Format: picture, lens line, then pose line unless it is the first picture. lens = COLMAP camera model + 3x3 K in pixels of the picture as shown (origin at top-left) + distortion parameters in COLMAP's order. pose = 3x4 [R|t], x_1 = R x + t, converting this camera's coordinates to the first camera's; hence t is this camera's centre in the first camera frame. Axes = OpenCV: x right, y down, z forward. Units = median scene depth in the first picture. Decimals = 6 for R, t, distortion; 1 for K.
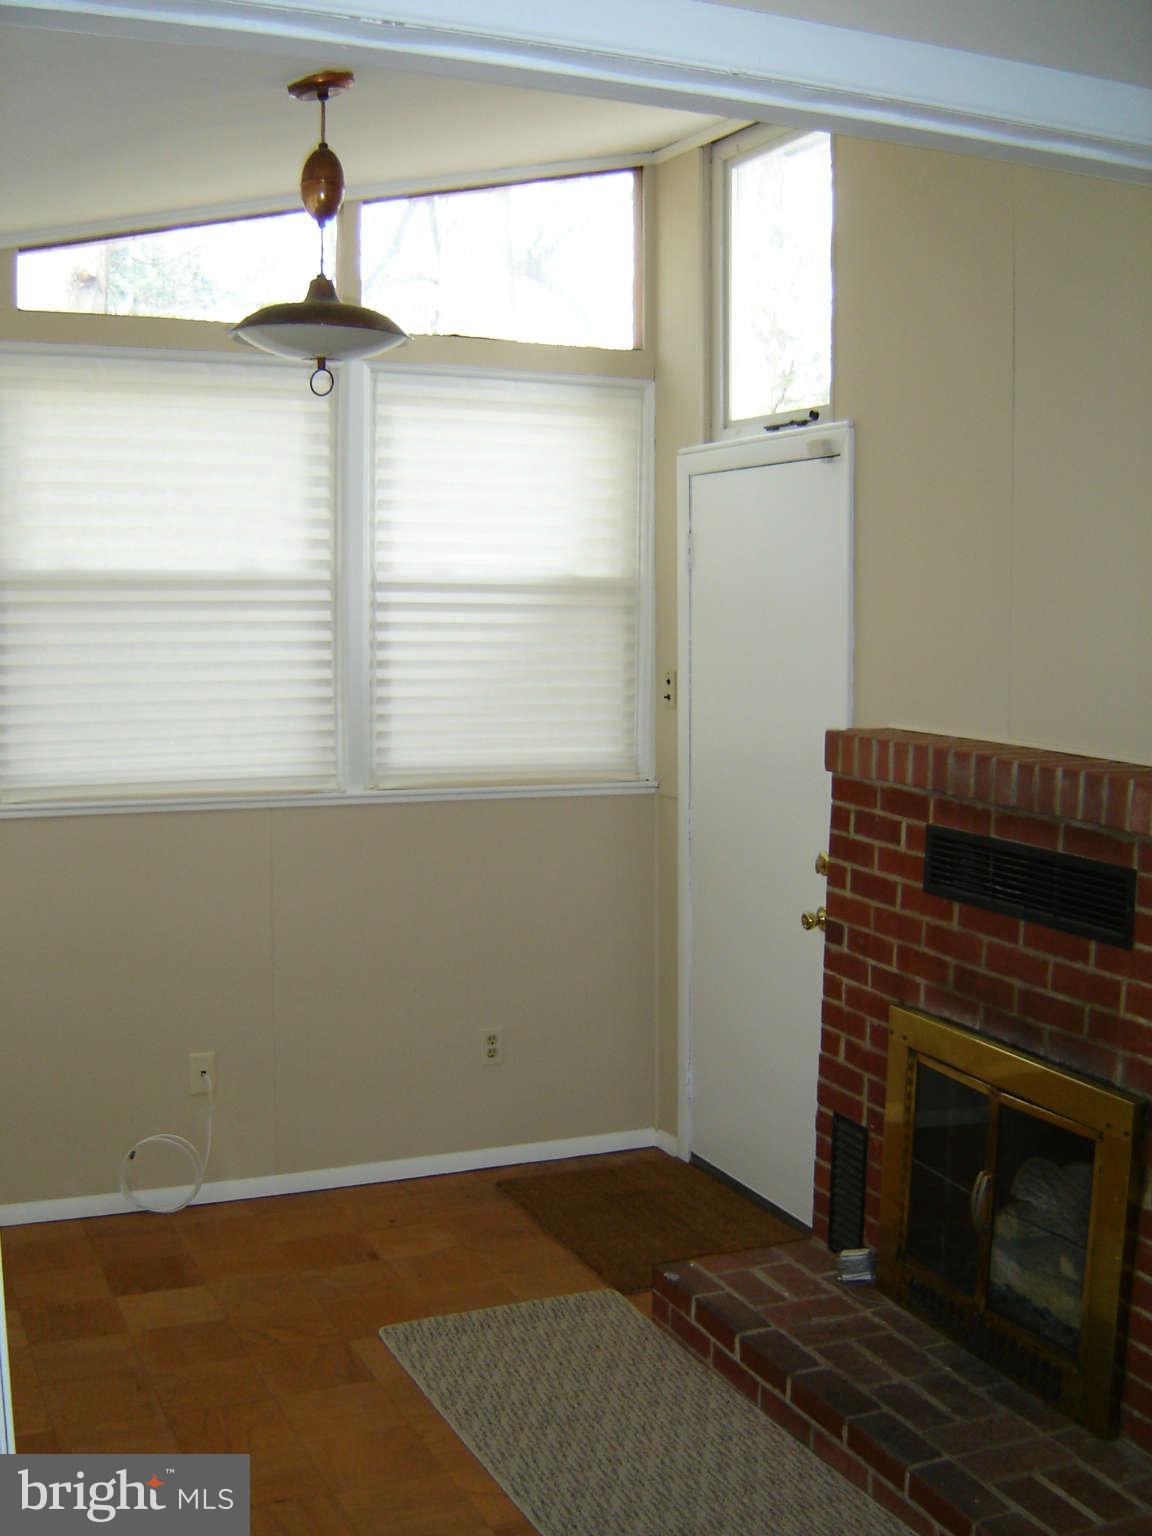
lens RADIAL K [[1706.5, 0, 589.3], [0, 1706.5, 779.2], [0, 0, 1]] dist [-0.140762, 0.000000]
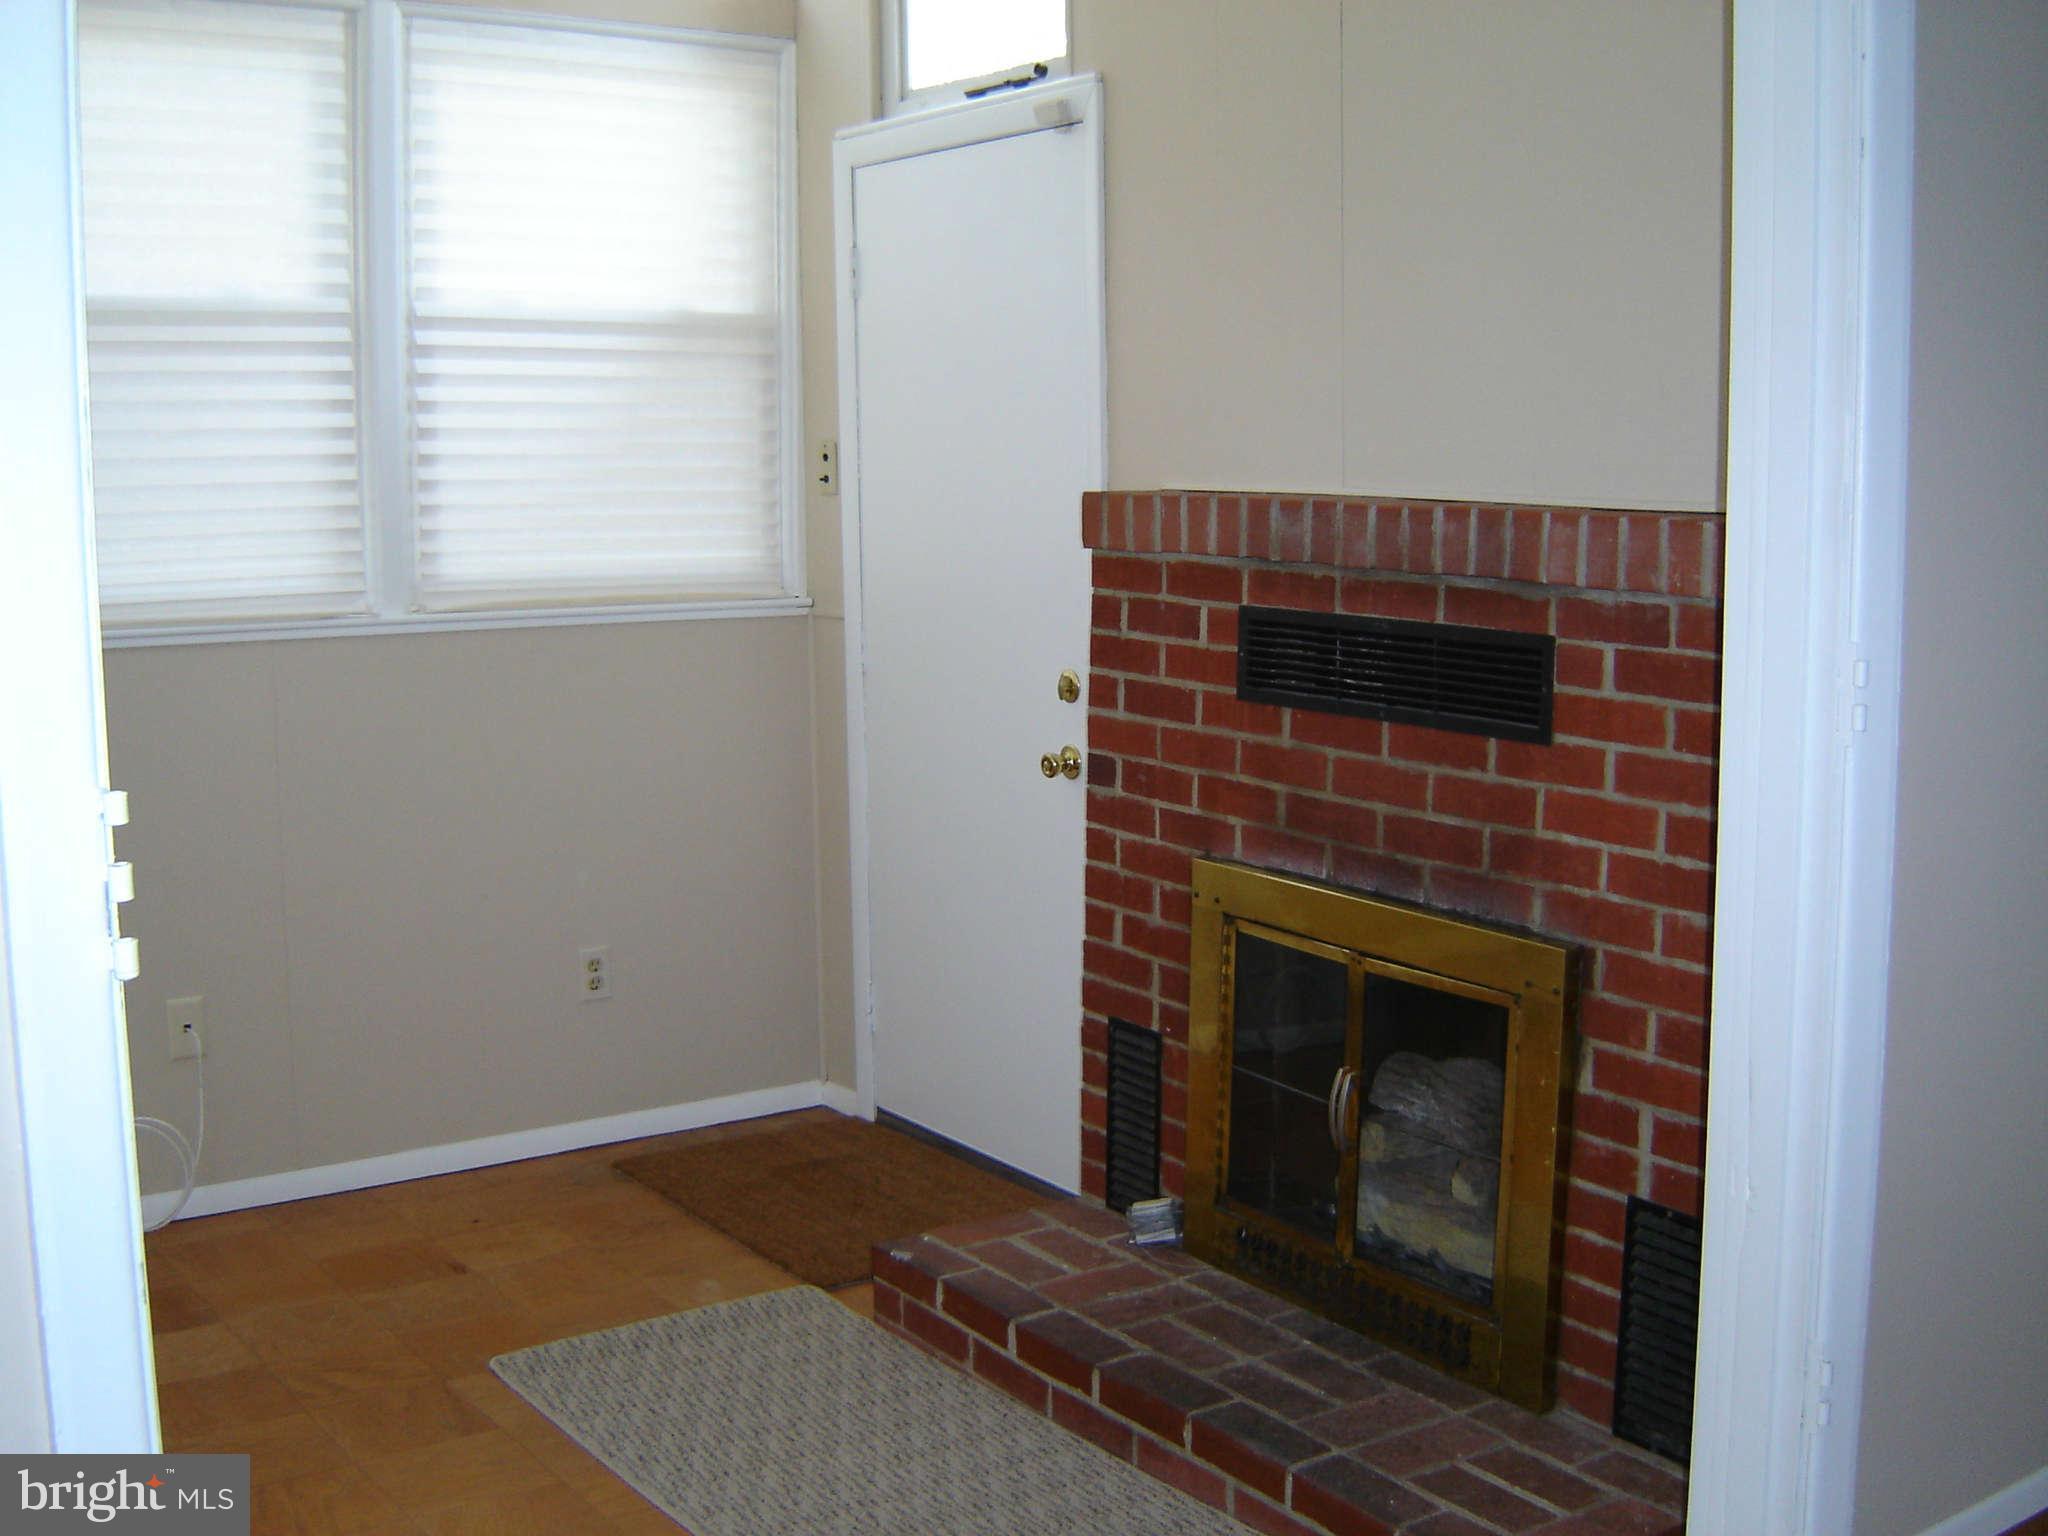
lens RADIAL K [[2275.3, 0, 1007.5], [0, 2275.3, 750.9], [0, 0, 1]] dist [-0.140762, 0.000000]
pose [[0.981784, -0.034401, 0.186862, -0.074935], [0.029932, 0.999196, 0.026685, 0.053487], [-0.187630, -0.020606, 0.982024, 0.050056]]
